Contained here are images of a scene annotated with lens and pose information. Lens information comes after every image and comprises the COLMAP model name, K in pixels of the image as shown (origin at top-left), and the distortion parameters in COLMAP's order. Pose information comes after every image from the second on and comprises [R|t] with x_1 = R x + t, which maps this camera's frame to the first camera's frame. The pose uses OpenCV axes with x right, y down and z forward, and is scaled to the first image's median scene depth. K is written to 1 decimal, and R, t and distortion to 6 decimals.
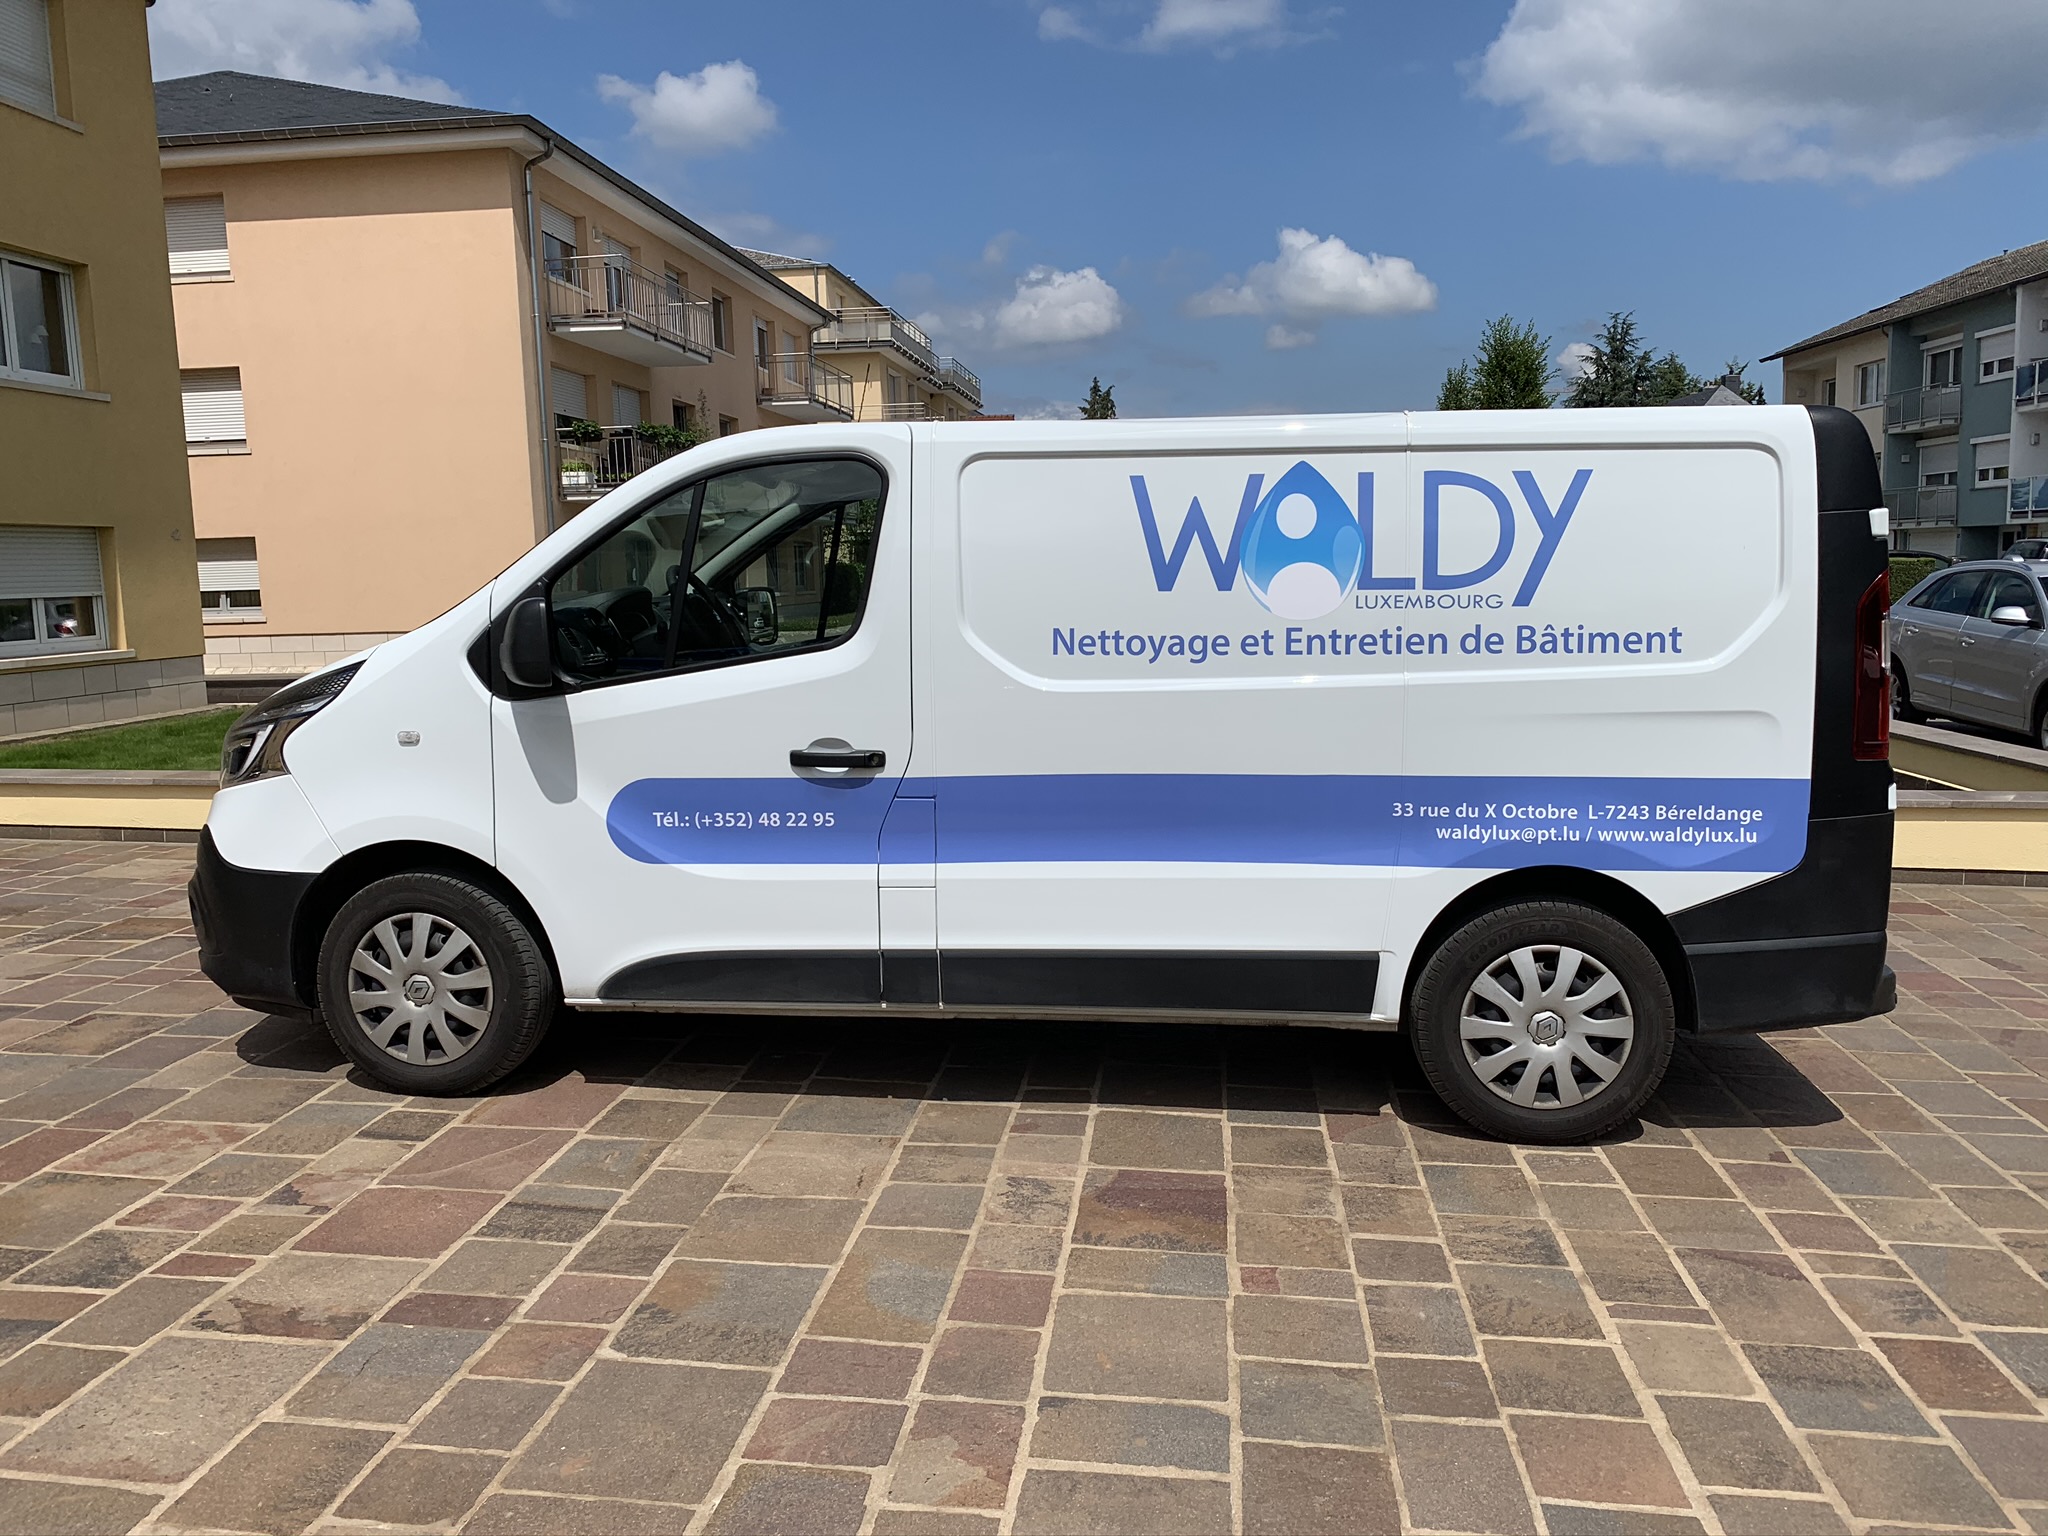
lens RADIAL K [[1553.7, 0, 1021.5], [0, 1553.7, 760.3], [0, 0, 1]] dist [0.008599, 0.001296]
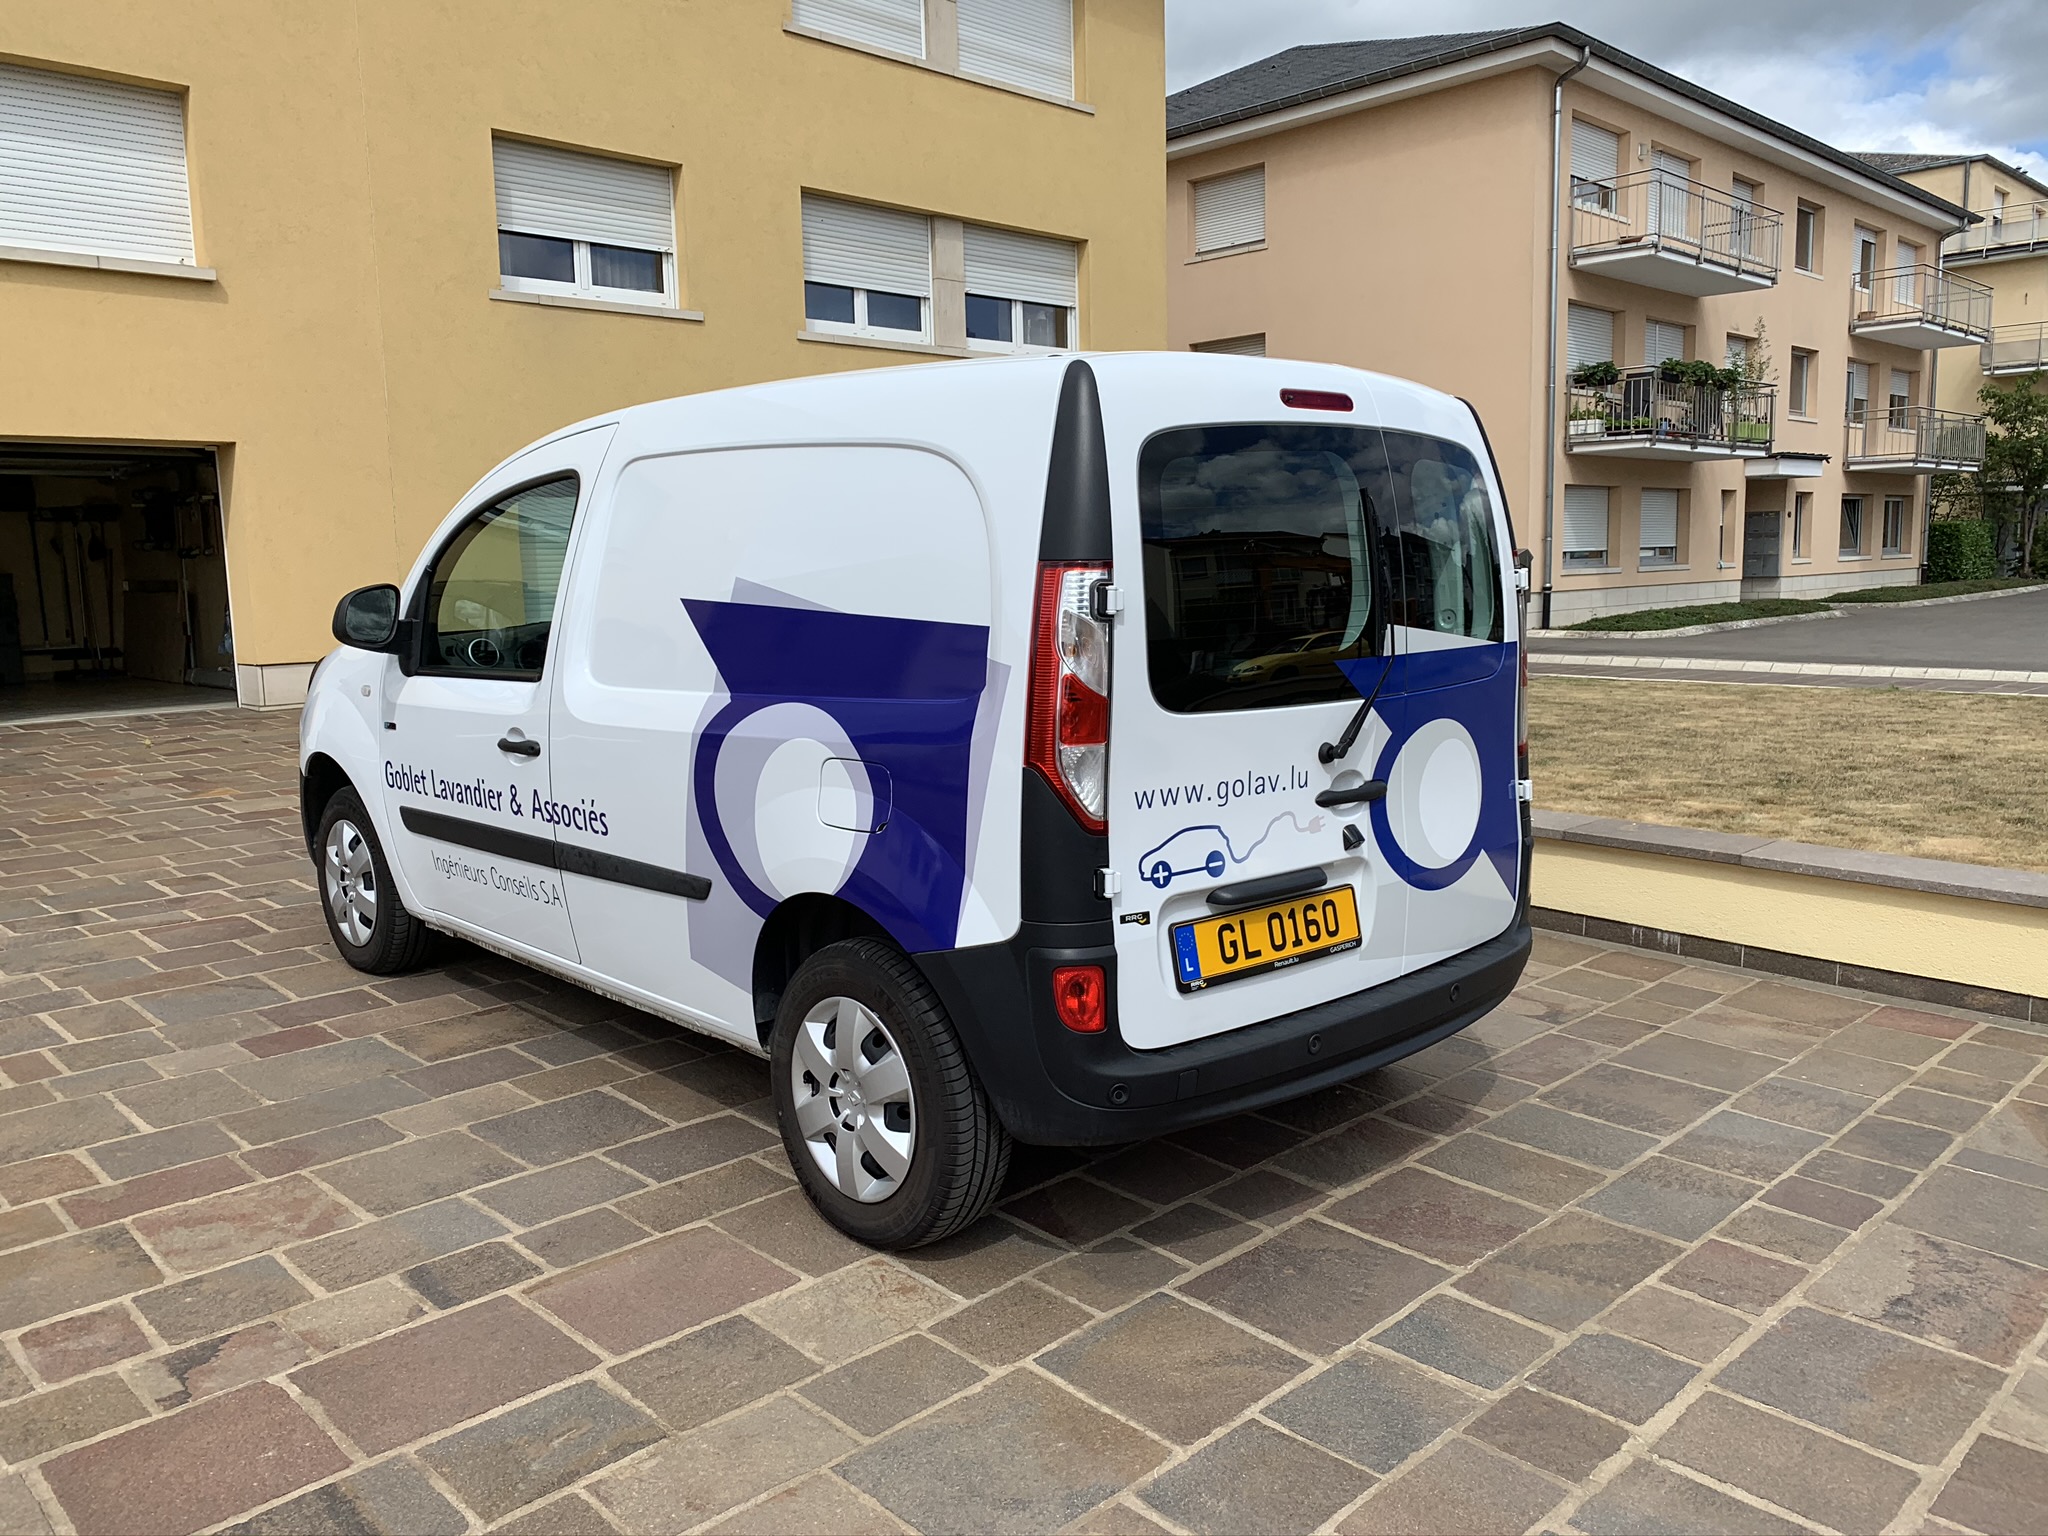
lens RADIAL K [[1557.4, 0, 1032.9], [0, 1557.4, 760.6], [0, 0, 1]] dist [0.023650, -0.024848]
pose [[0.783598, 0.089330, -0.614812, 0.057783], [-0.075429, 0.995967, 0.048574, -0.013945], [0.616672, 0.008312, 0.787176, 0.146987]]
